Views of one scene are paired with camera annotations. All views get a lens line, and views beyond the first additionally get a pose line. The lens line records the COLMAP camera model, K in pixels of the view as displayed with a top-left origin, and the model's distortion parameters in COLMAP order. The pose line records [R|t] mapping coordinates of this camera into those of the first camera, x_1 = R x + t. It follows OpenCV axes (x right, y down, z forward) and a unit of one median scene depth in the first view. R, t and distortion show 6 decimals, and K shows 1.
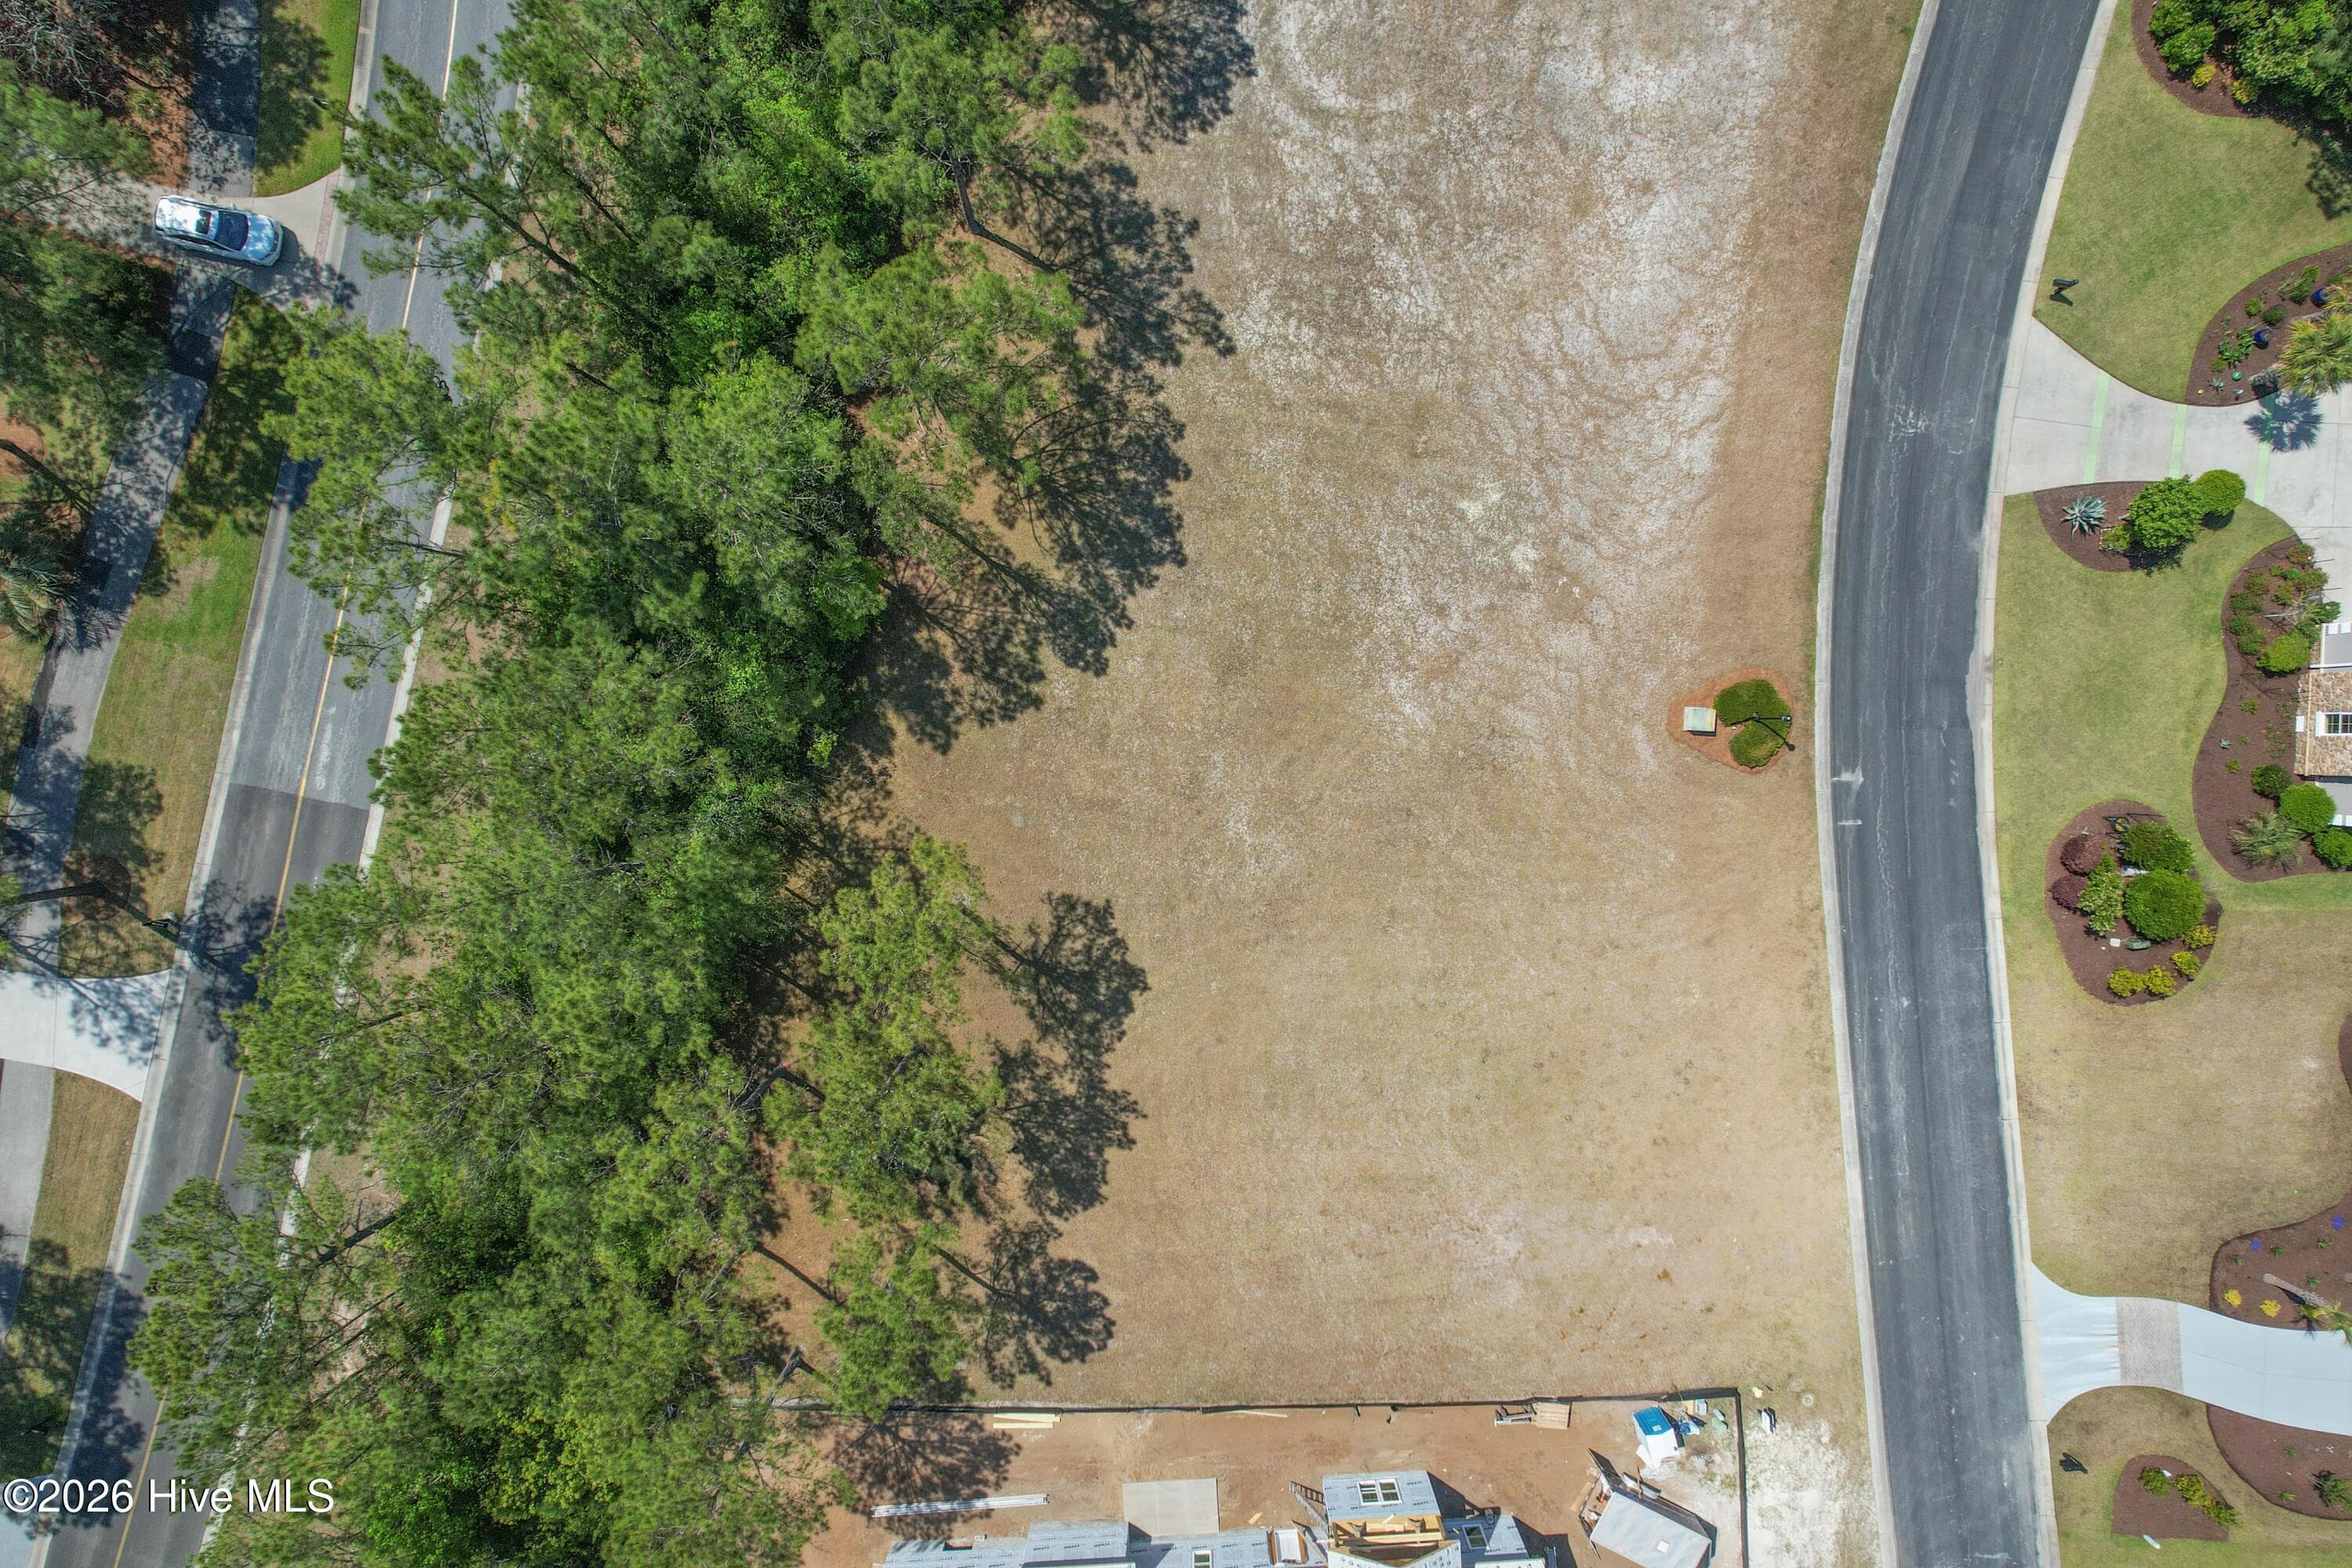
lens RADIAL K [[1504.4, 0, 1180.9], [0, 1504.4, 780.6], [0, 0, 1]] dist [-0.057911, 0.041343]
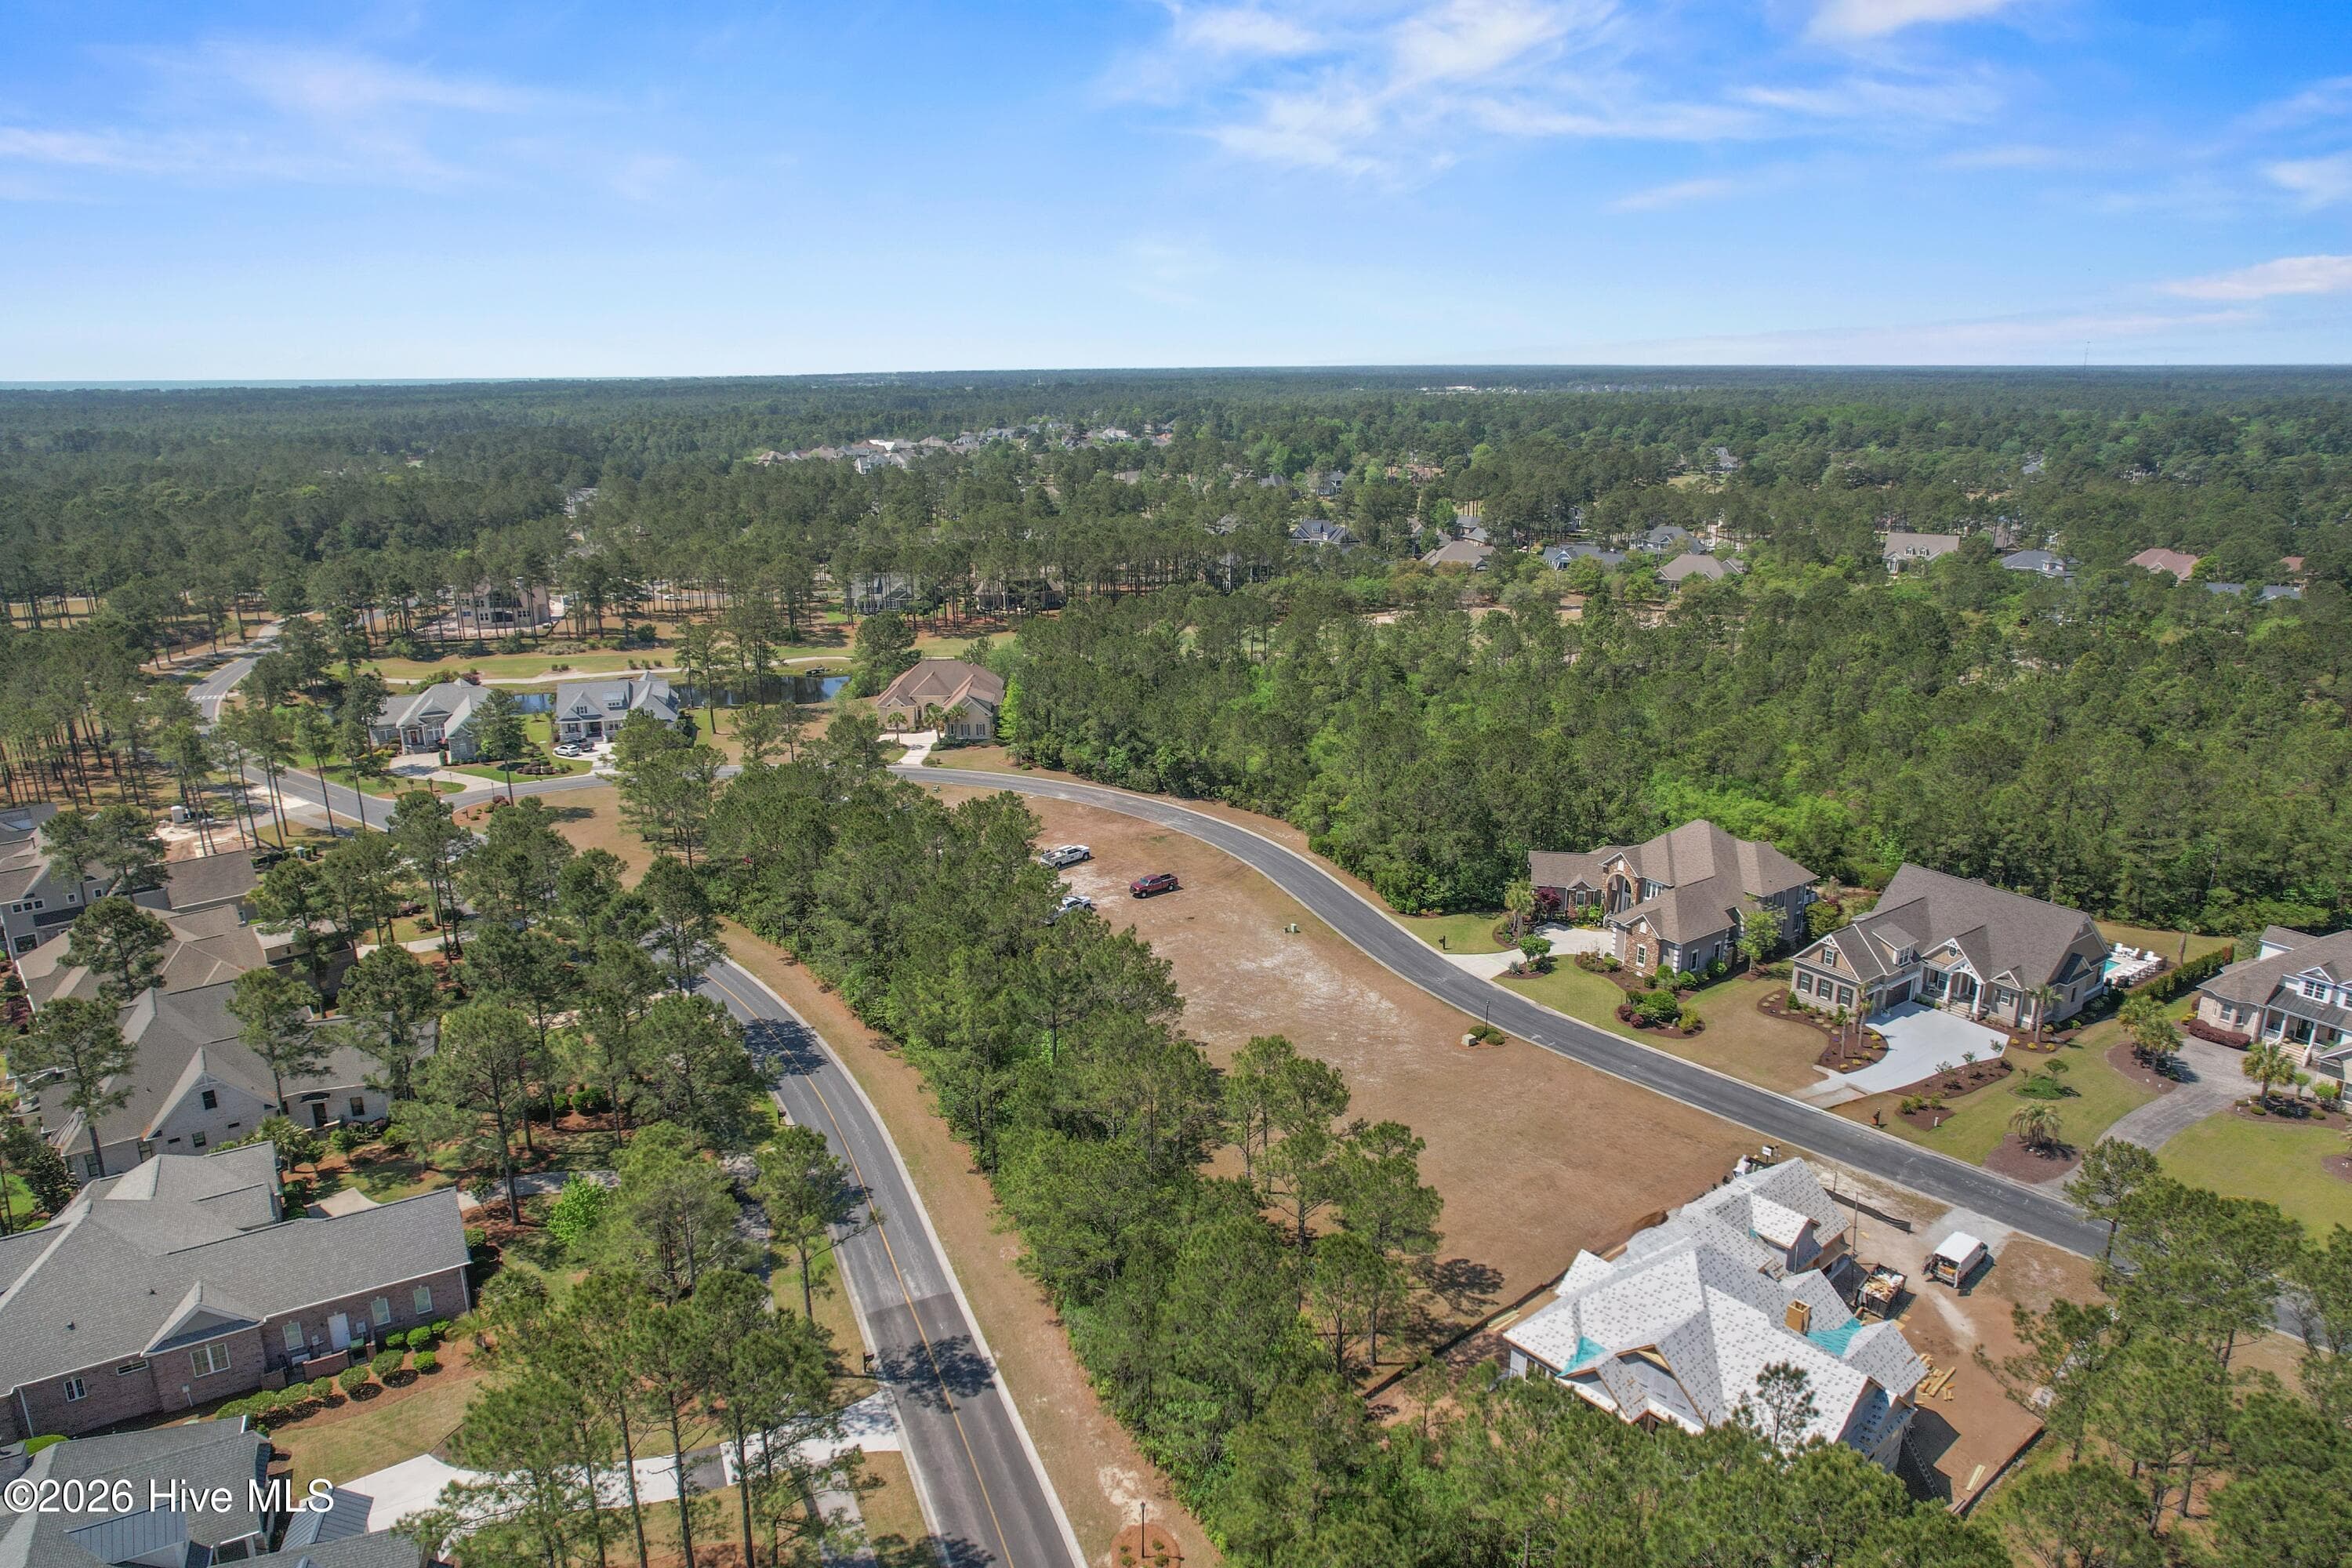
lens RADIAL K [[1504.4, 0, 1182.0], [0, 1504.4, 733.0], [0, 0, 1]] dist [-0.057911, 0.041343]
pose [[0.806758, -0.145565, 0.572671, -1.216267], [0.590478, 0.162761, -0.790471, 1.398589], [0.021857, 0.975869, 0.217261, 0.040620]]
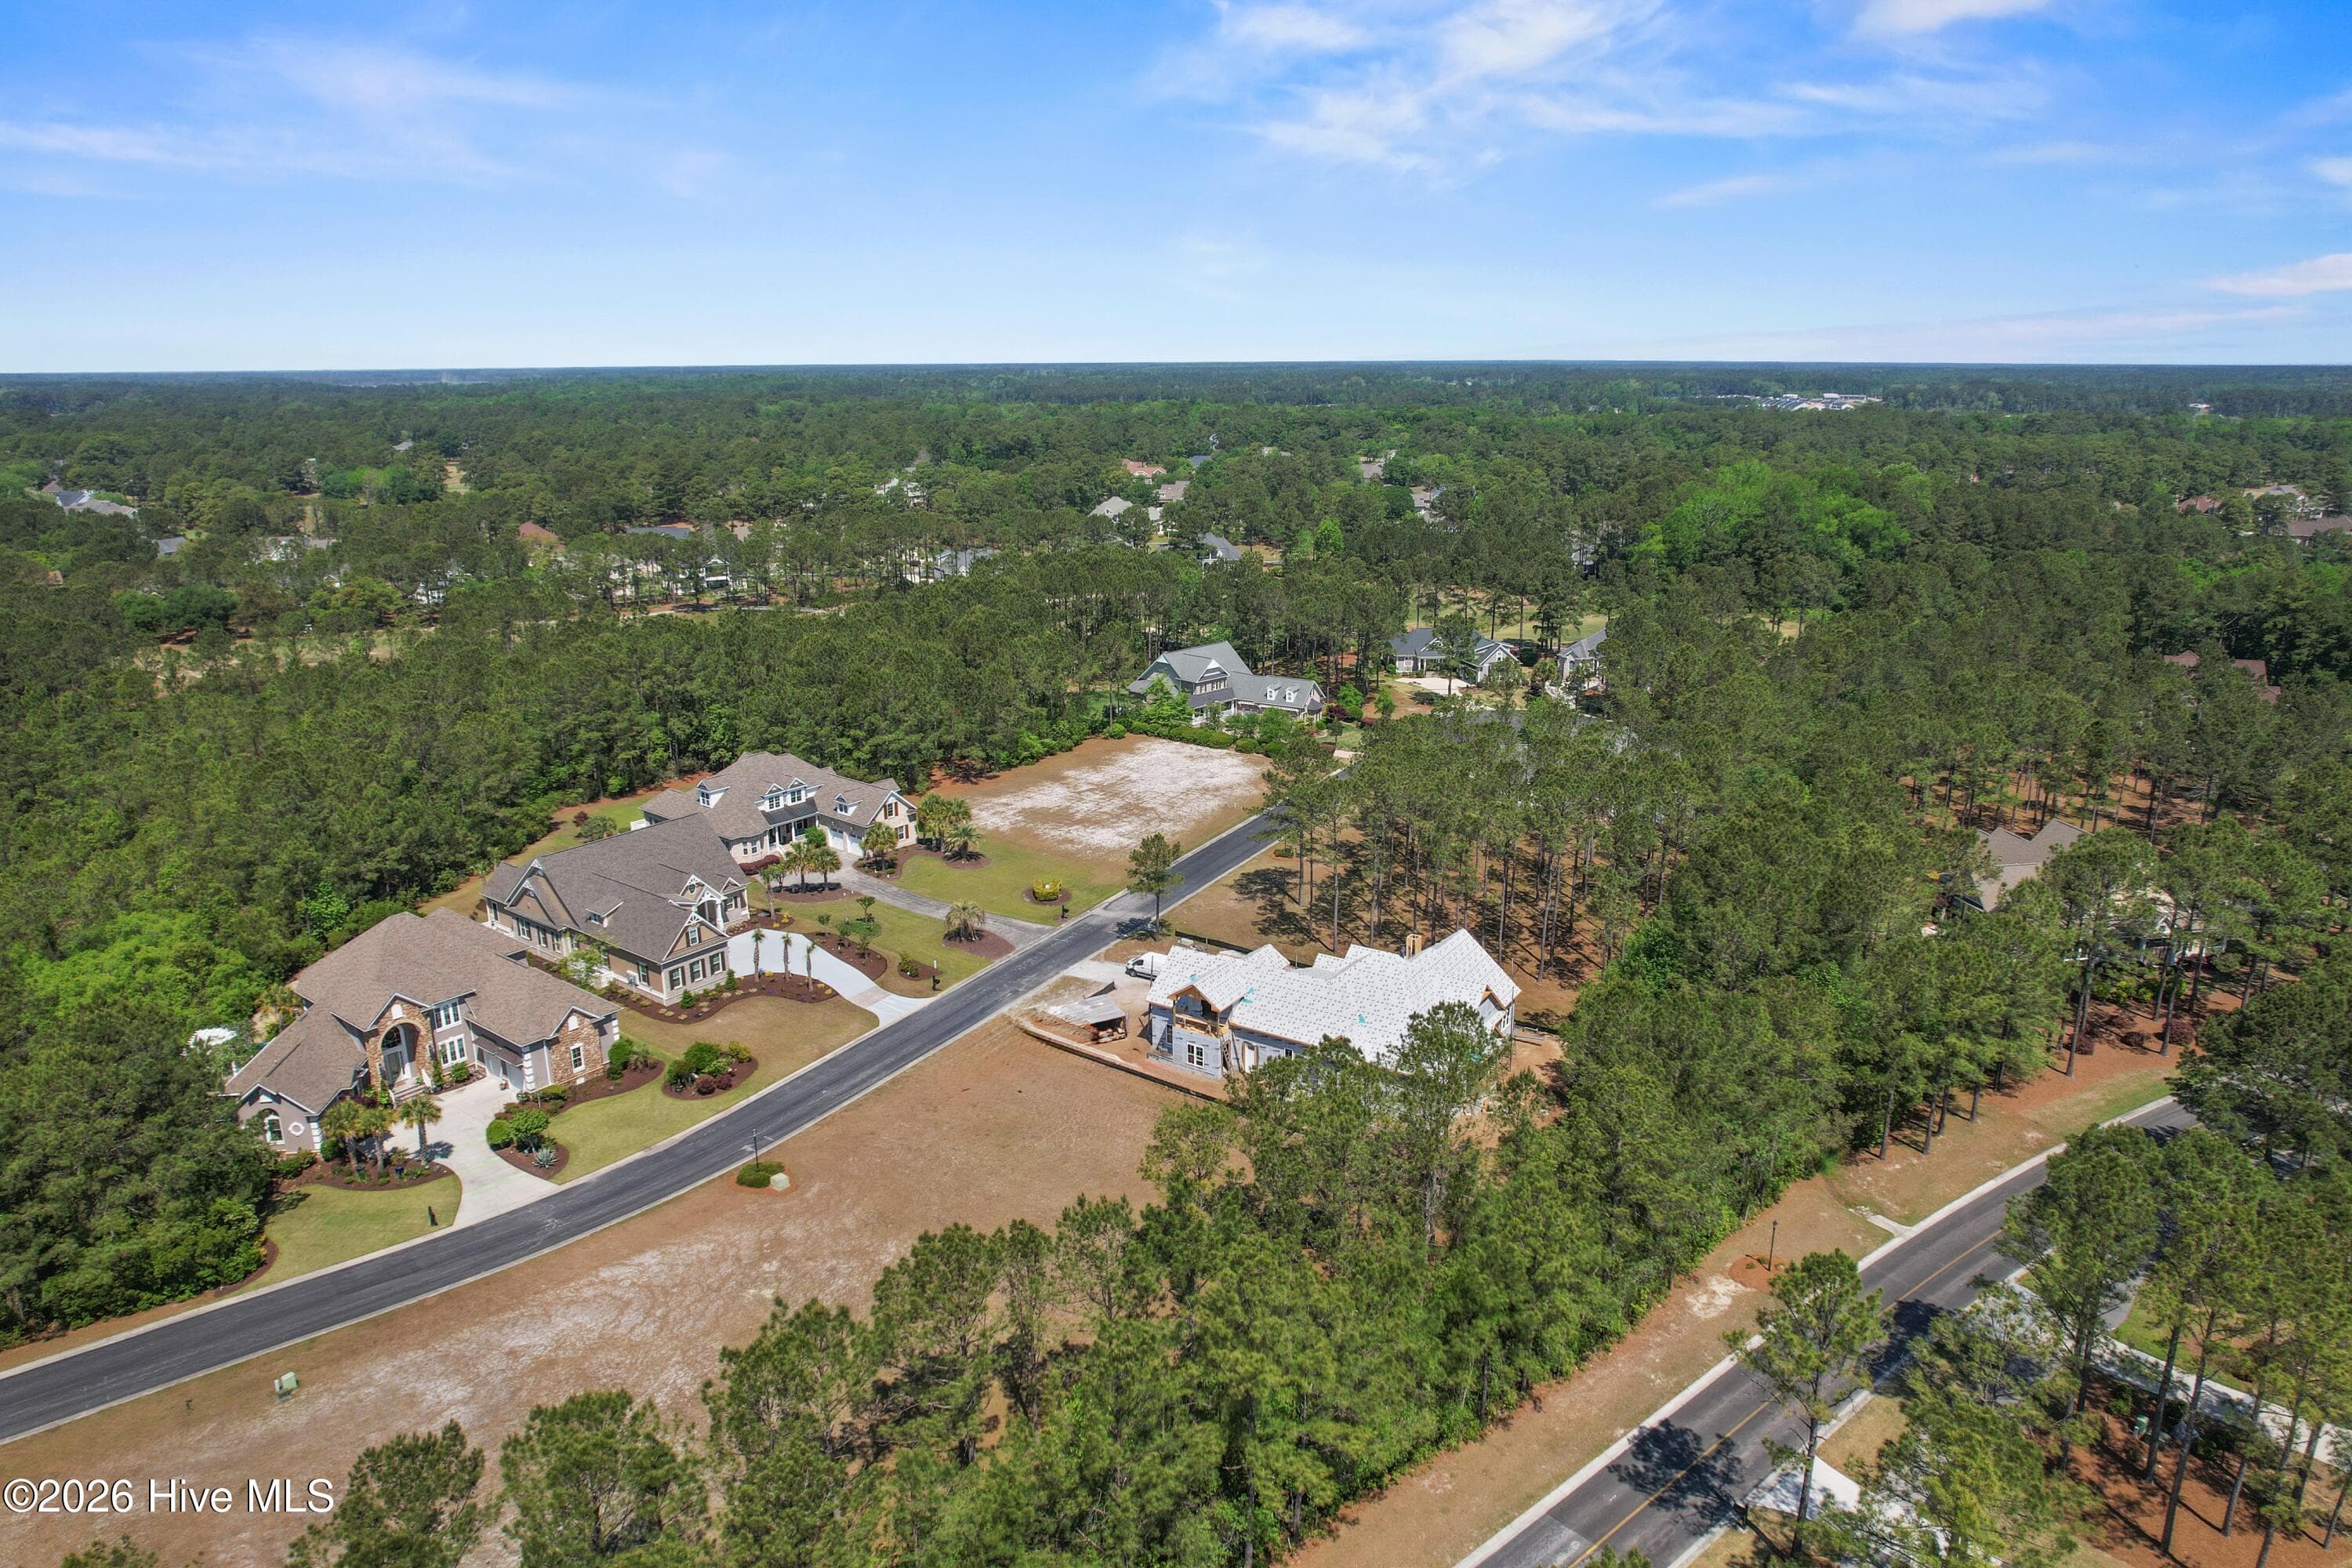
lens RADIAL K [[1504.4, 0, 1189.5], [0, 1504.4, 780.1], [0, 0, 1]] dist [-0.057911, 0.041343]
pose [[-0.806263, -0.156696, 0.570427, -0.924767], [0.591069, -0.252588, 0.766053, -0.944401], [0.024046, 0.954801, 0.296271, 0.059016]]
